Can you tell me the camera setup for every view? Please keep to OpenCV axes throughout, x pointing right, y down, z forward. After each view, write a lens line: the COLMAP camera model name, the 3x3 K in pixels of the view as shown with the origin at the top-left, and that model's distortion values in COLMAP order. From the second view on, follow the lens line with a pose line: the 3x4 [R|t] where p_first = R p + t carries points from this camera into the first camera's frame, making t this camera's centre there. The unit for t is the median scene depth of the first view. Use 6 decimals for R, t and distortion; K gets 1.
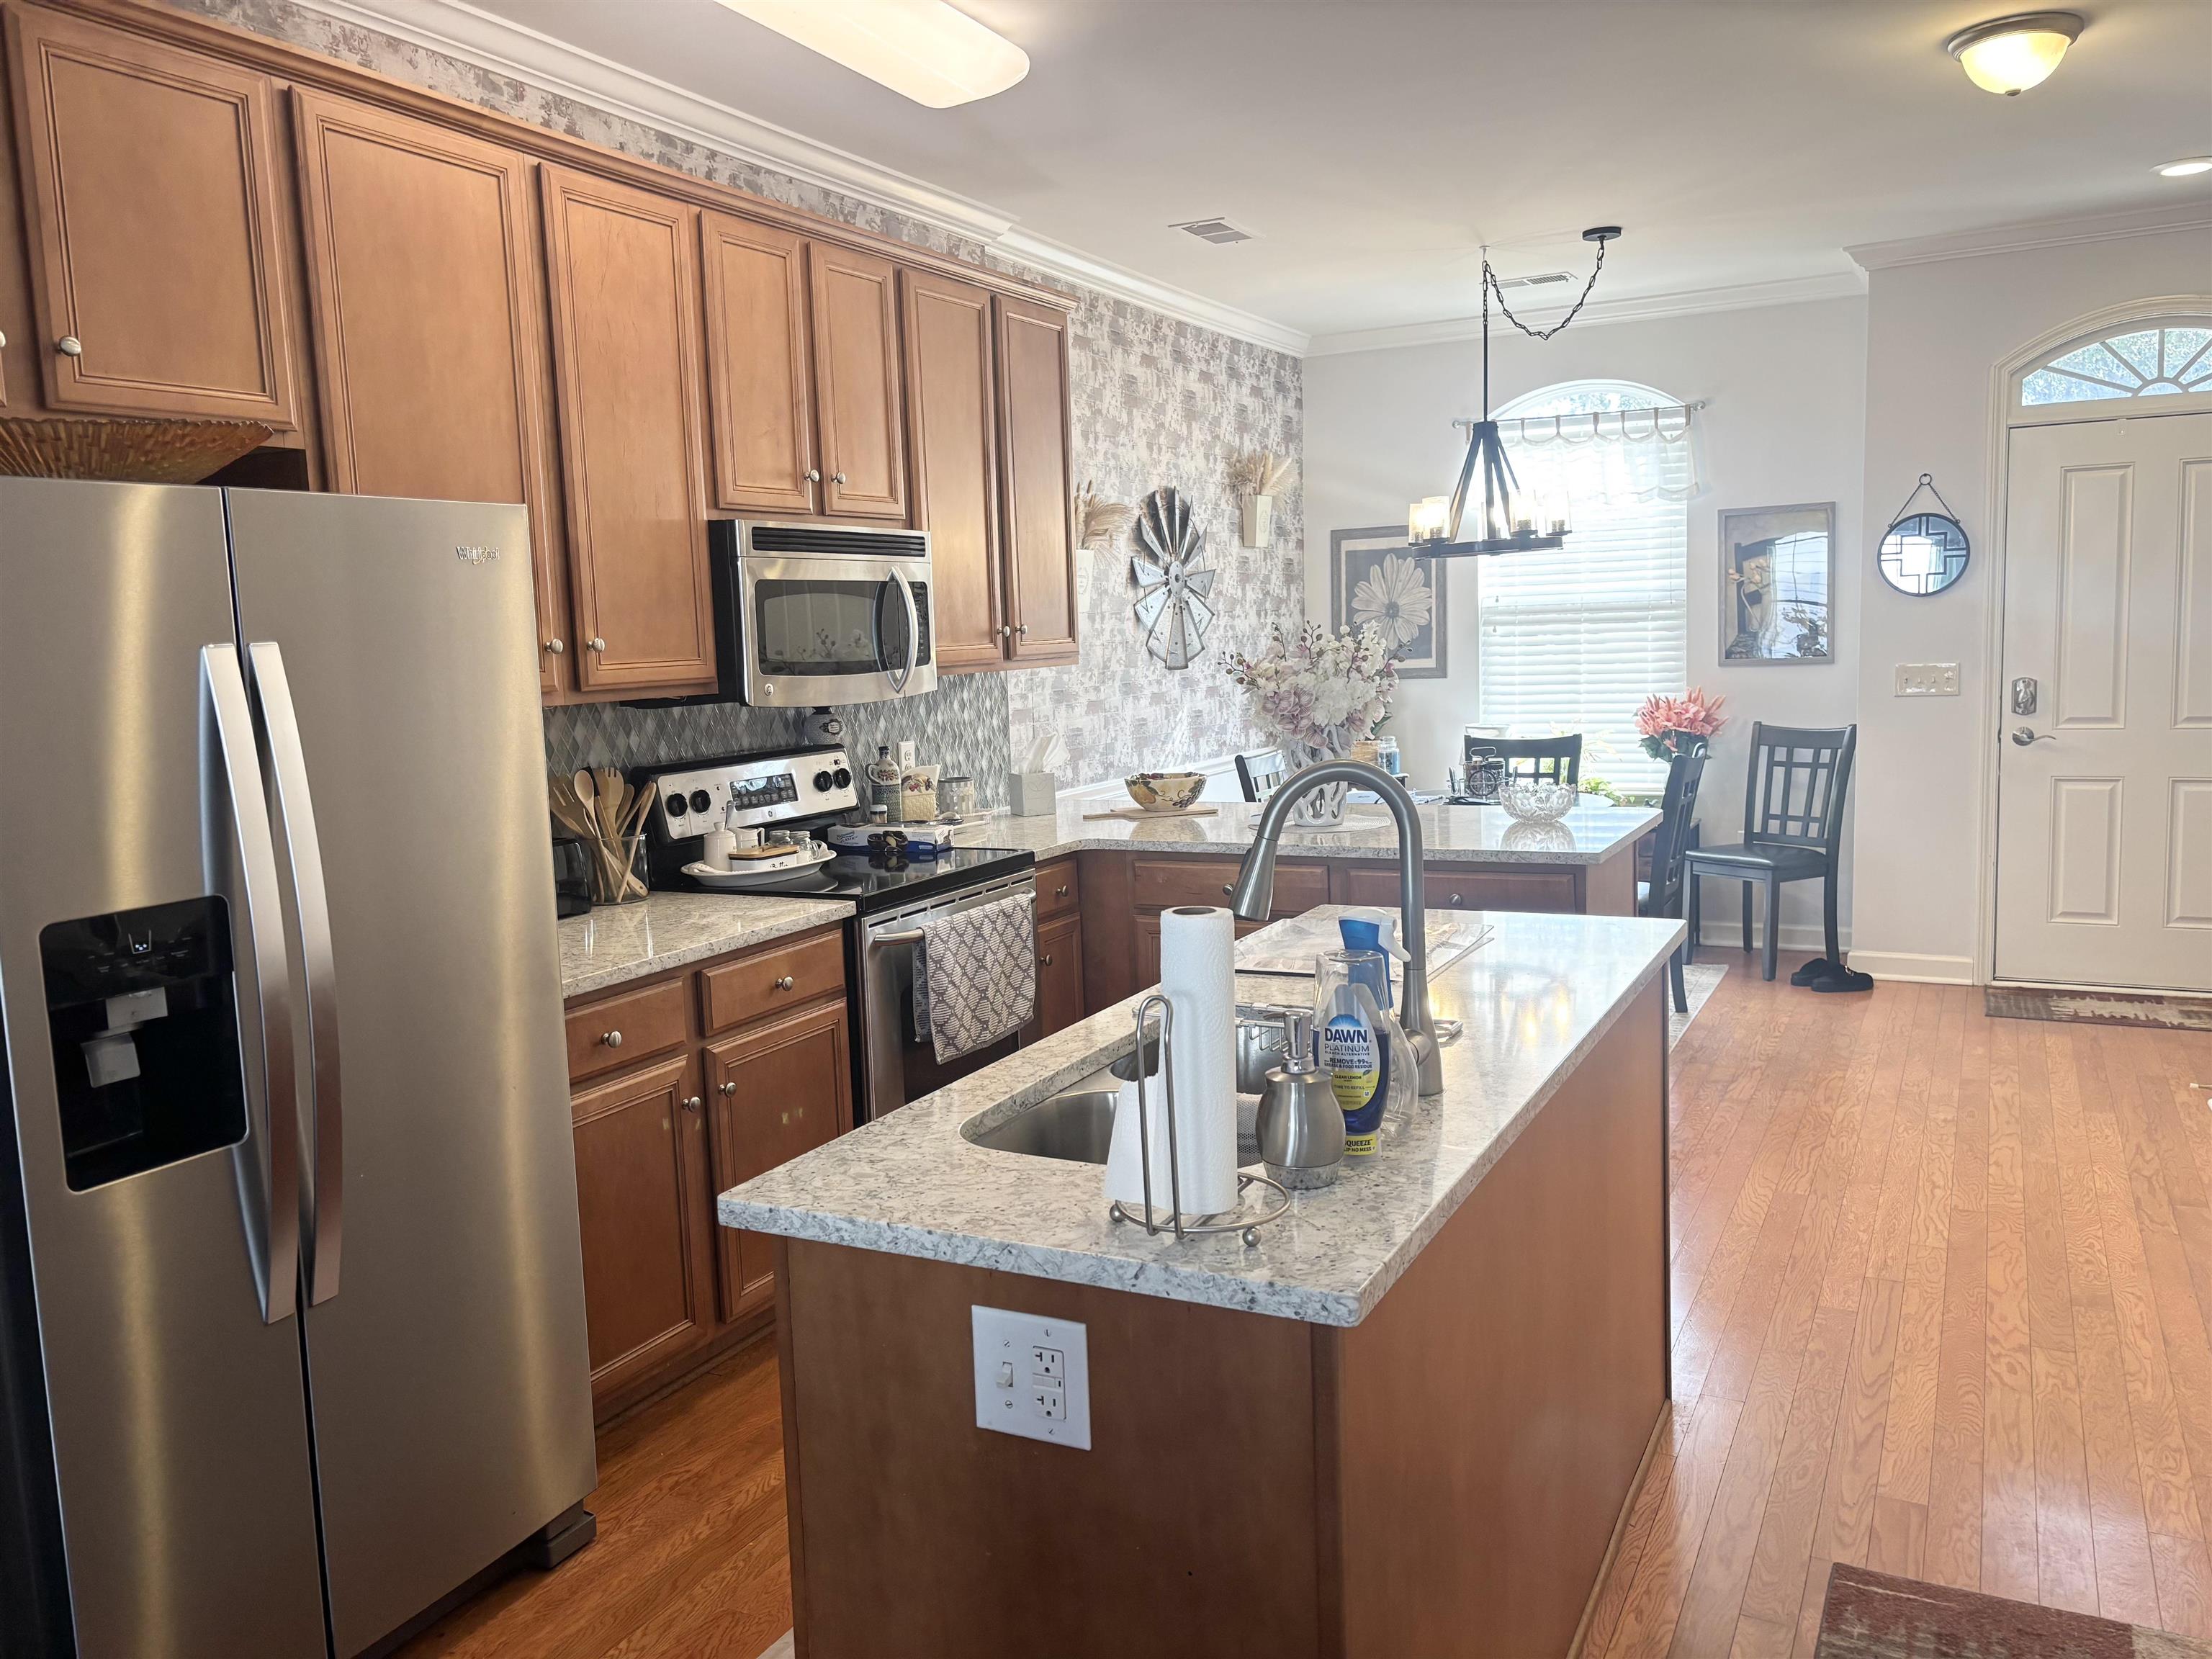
lens RADIAL K [[1681.7, 0, 1100.6], [0, 1681.7, 827.9], [0, 0, 1]] dist [0.034122, 0.006222]
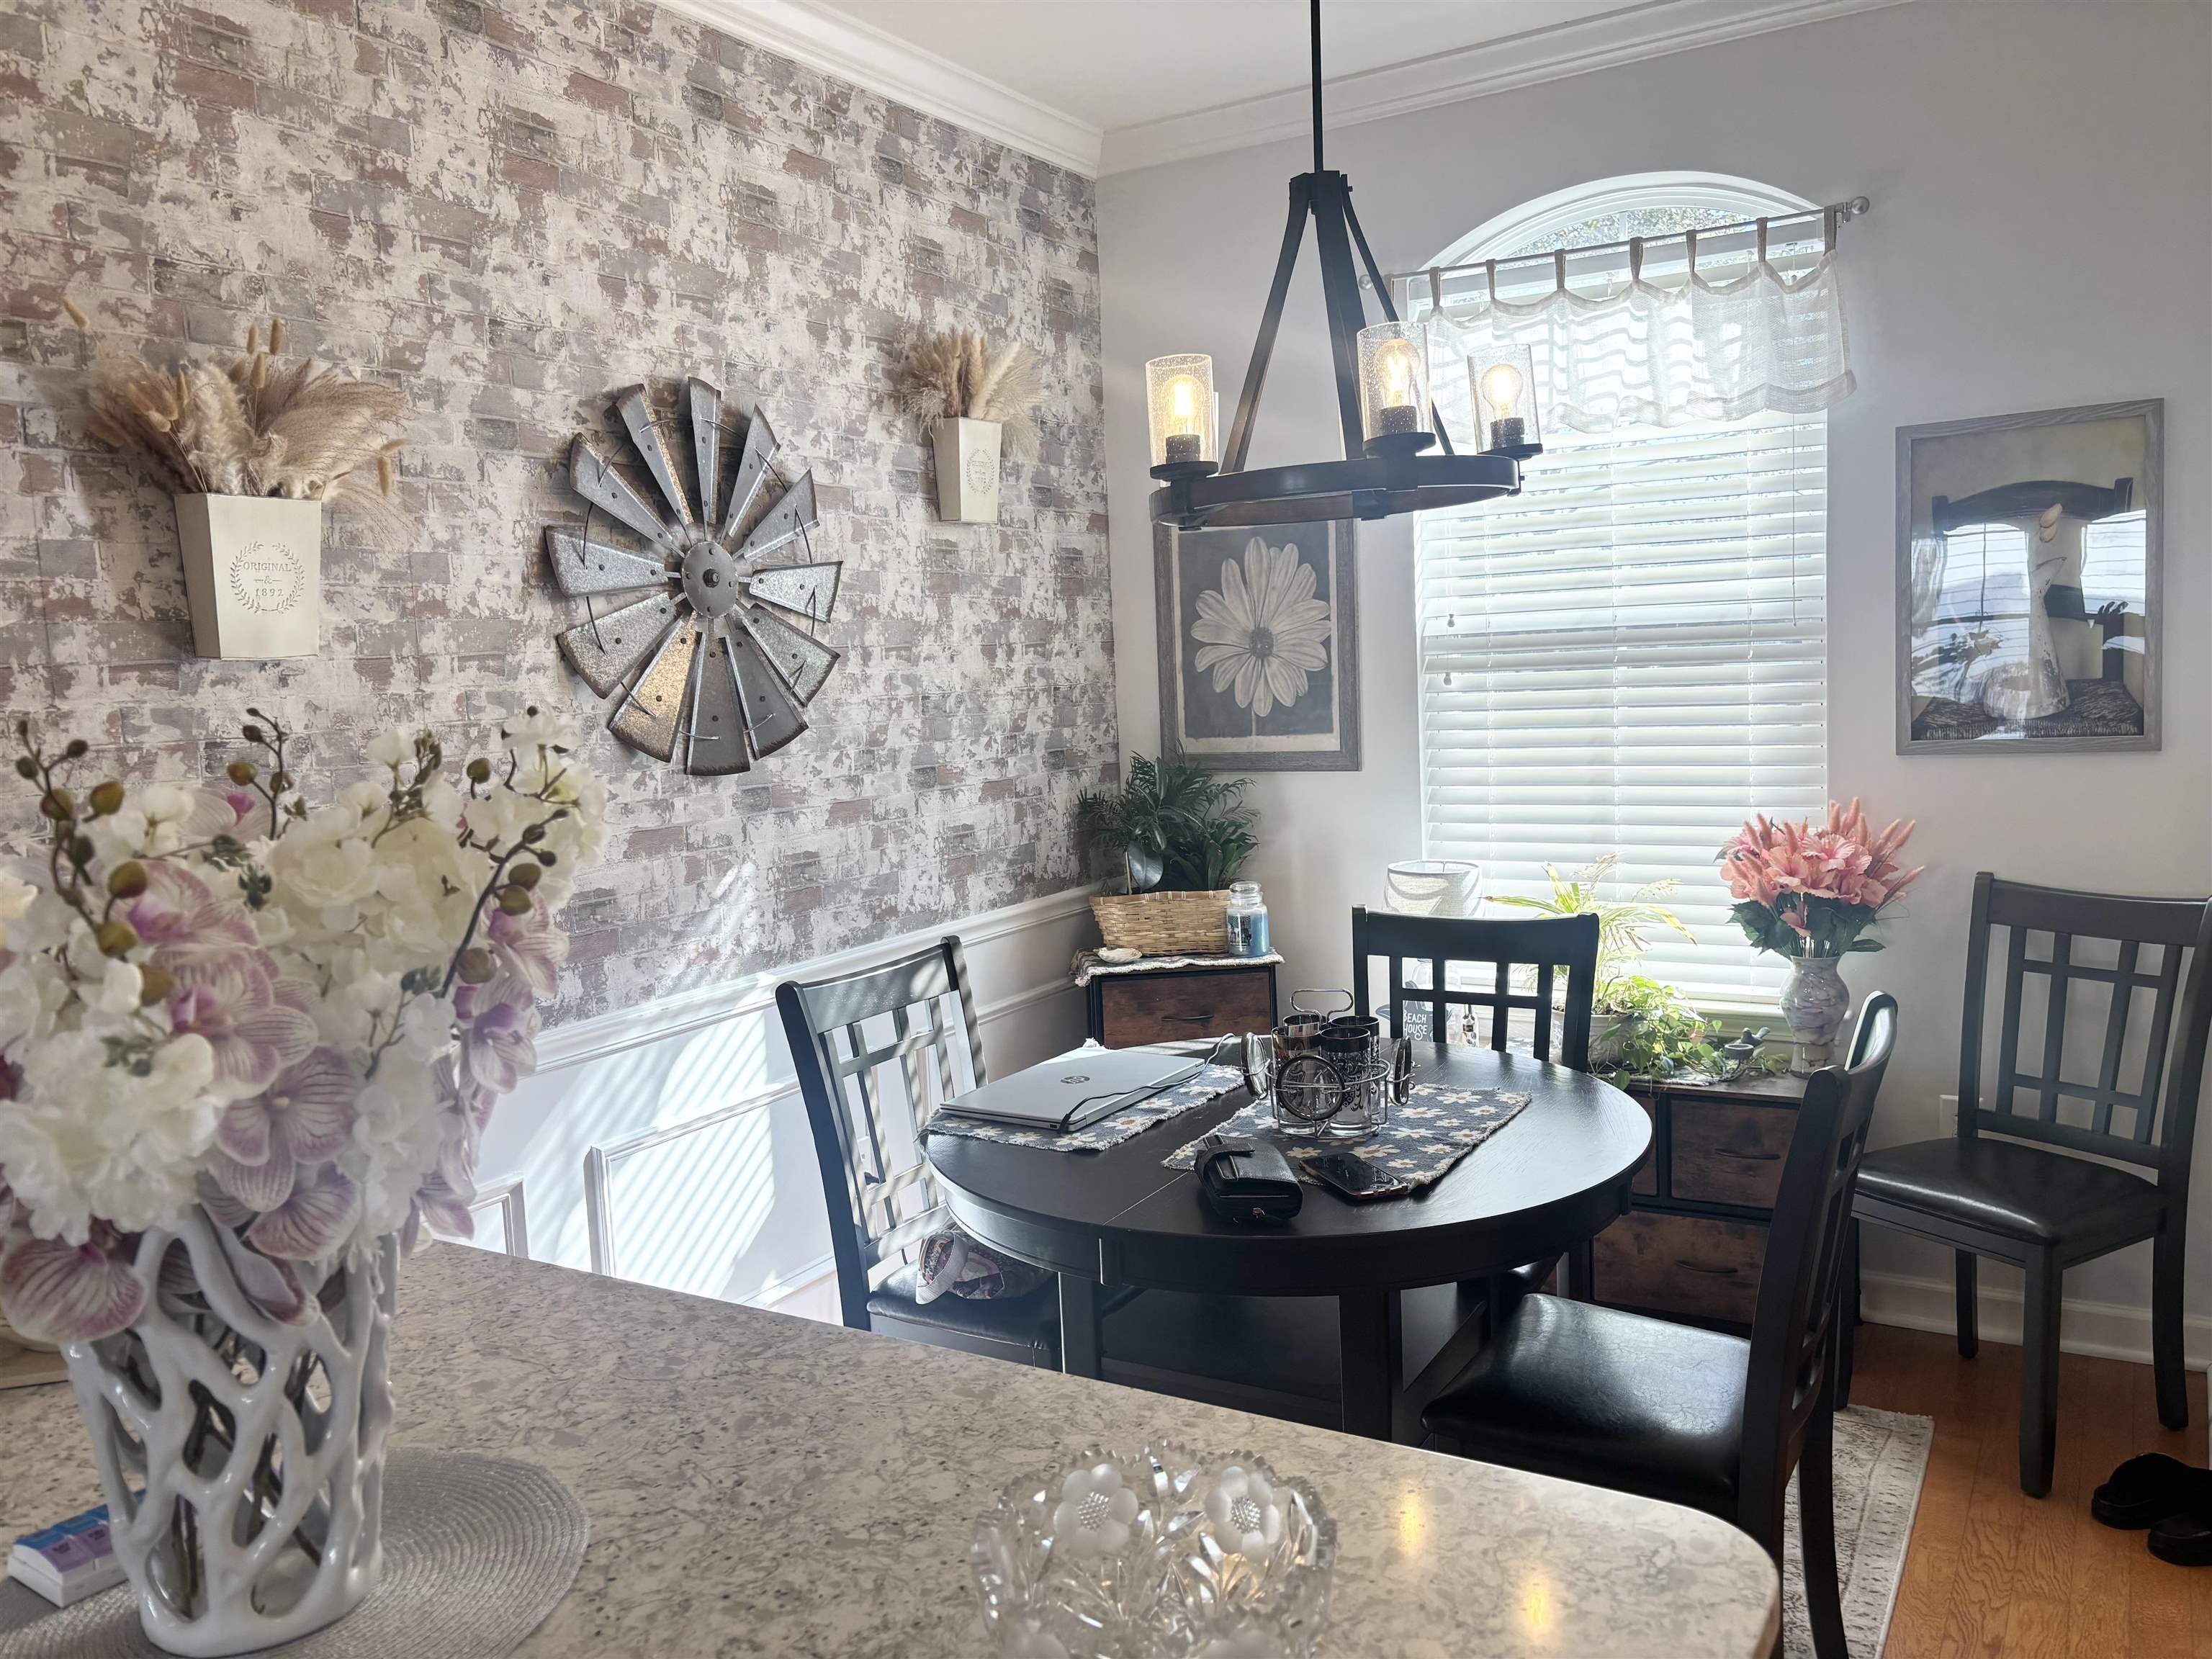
lens RADIAL K [[1681.7, 0, 1122.7], [0, 1681.7, 833.4], [0, 0, 1]] dist [0.034122, 0.006222]
pose [[0.998477, -0.002685, -0.055108, 0.178028], [0.001830, 0.999877, -0.015562, -0.068418], [0.055143, 0.015437, 0.998359, 0.524835]]
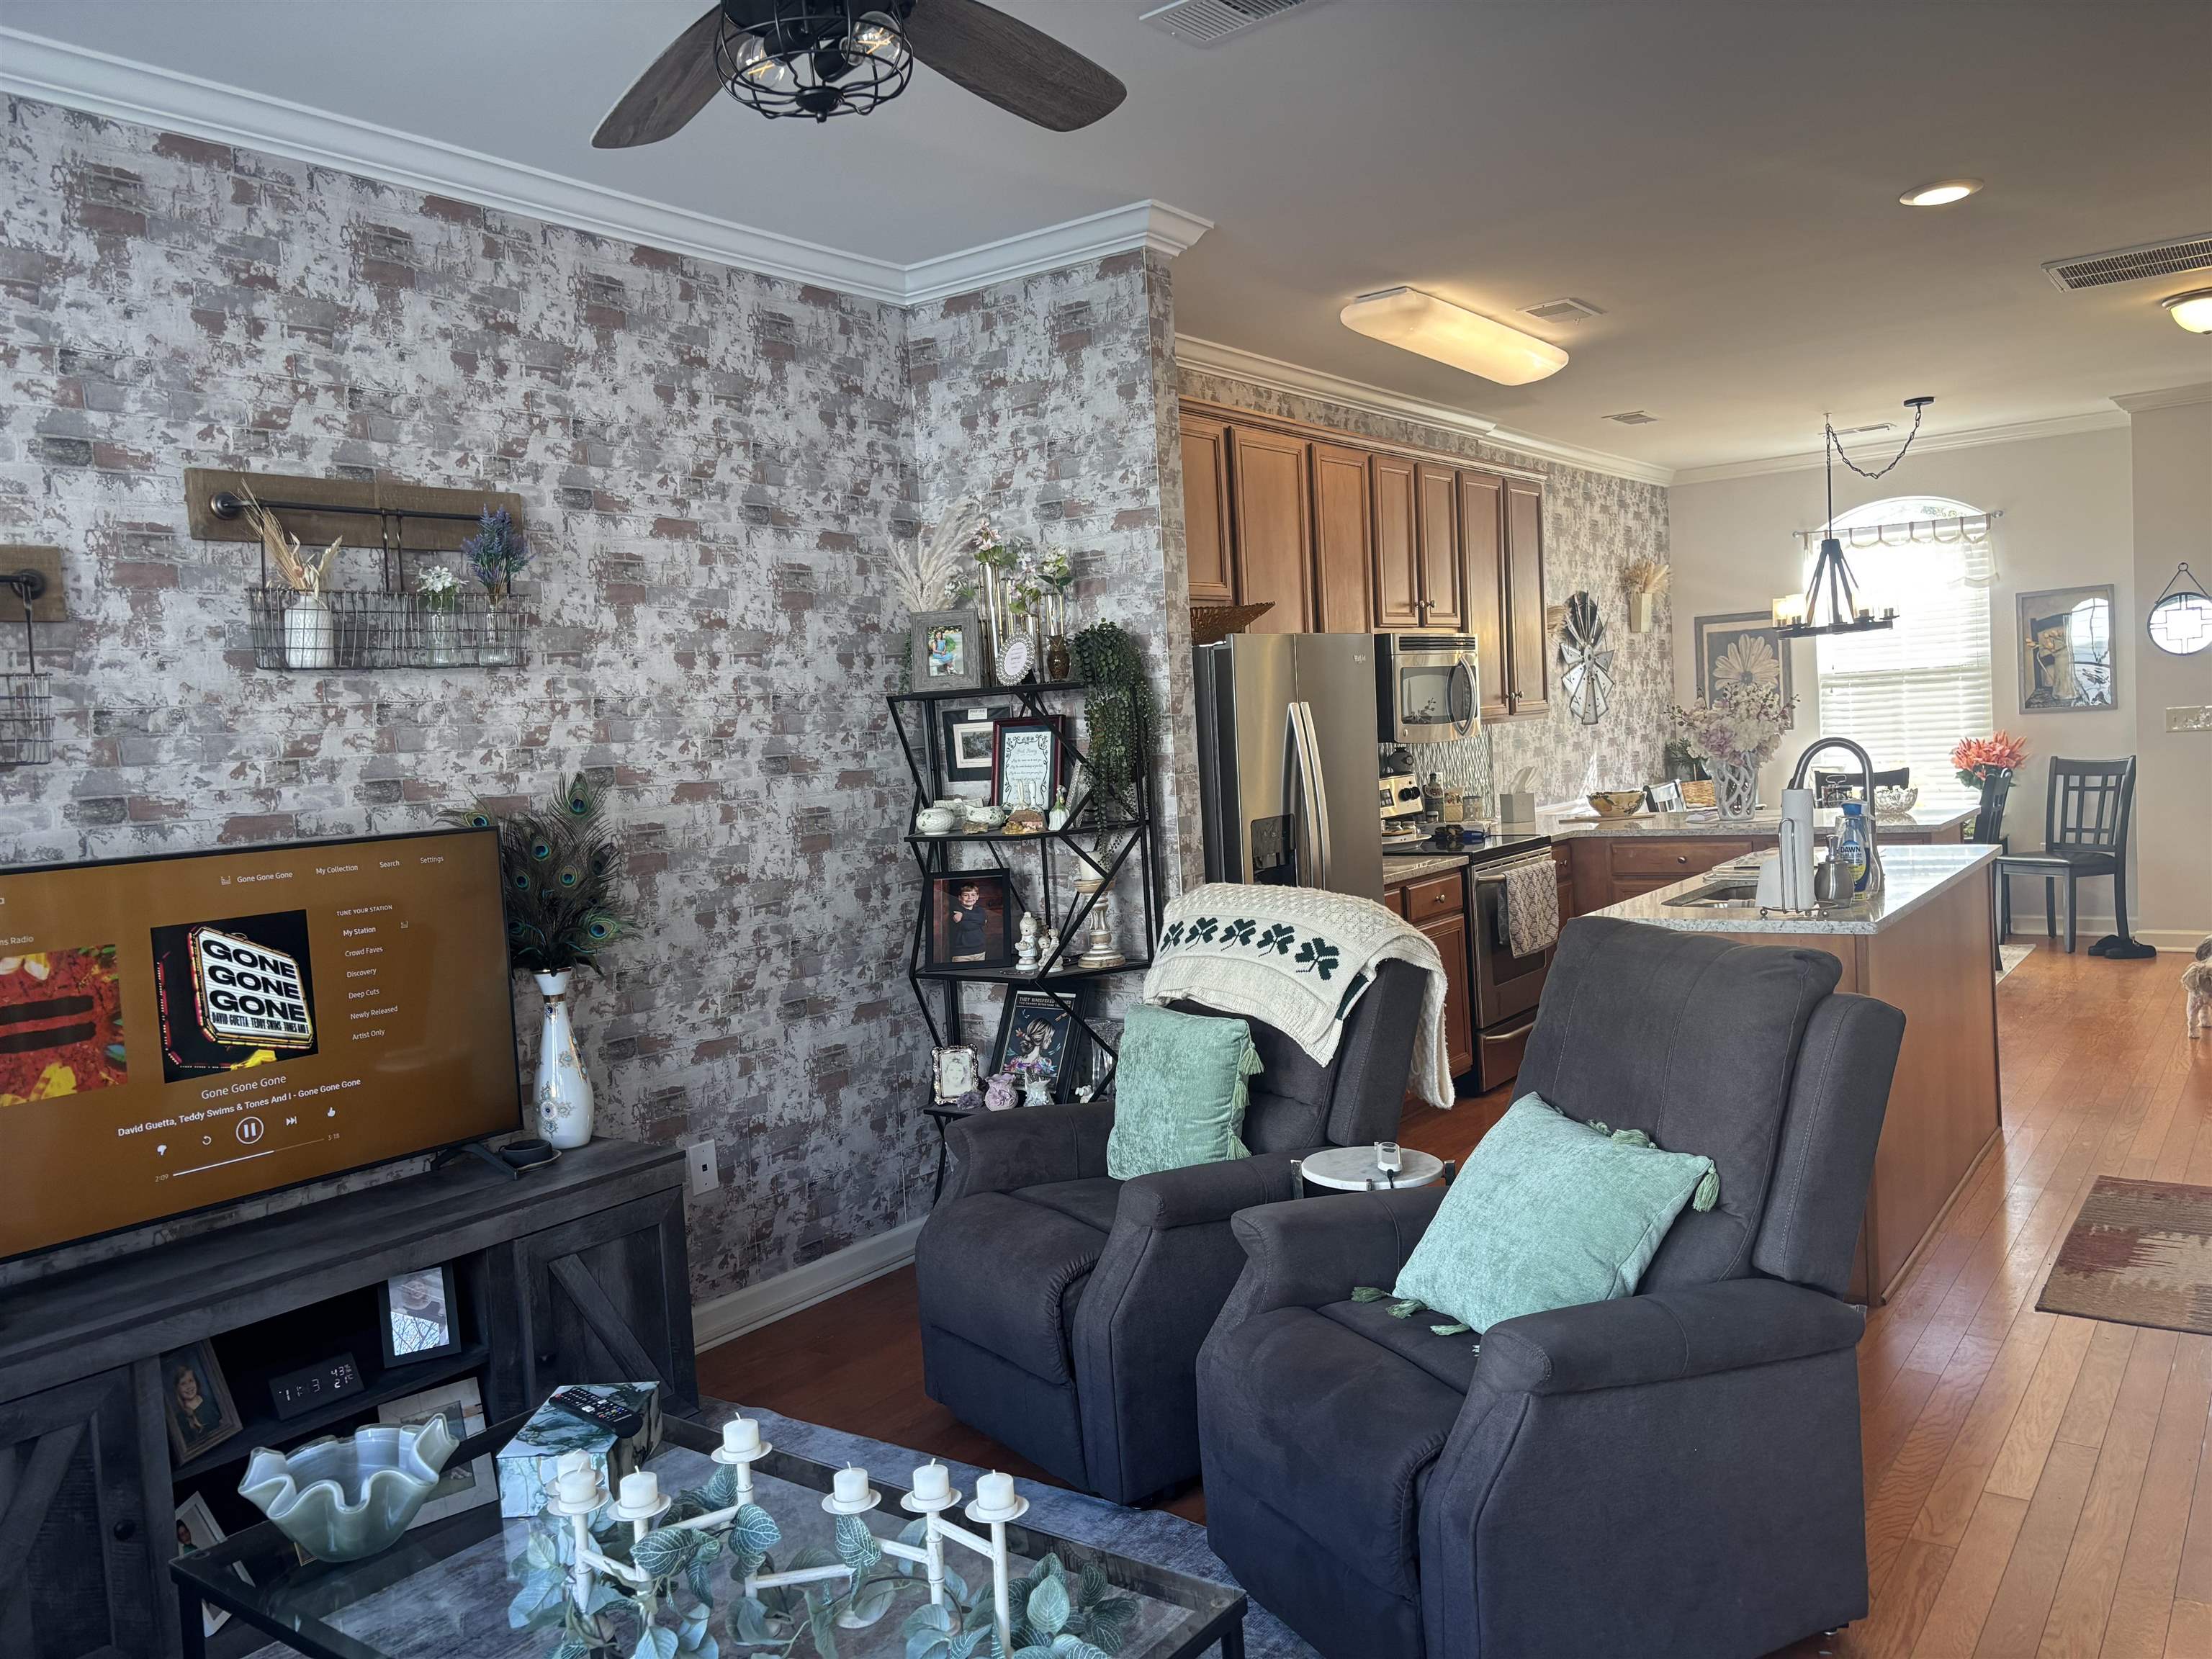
lens RADIAL K [[1681.7, 0, 1127.3], [0, 1681.7, 823.2], [0, 0, 1]] dist [0.034122, 0.006222]
pose [[0.990616, -0.013354, -0.136020, -0.135559], [0.006348, 0.998637, -0.051811, 0.051079], [0.136526, 0.050461, 0.989350, -0.375494]]
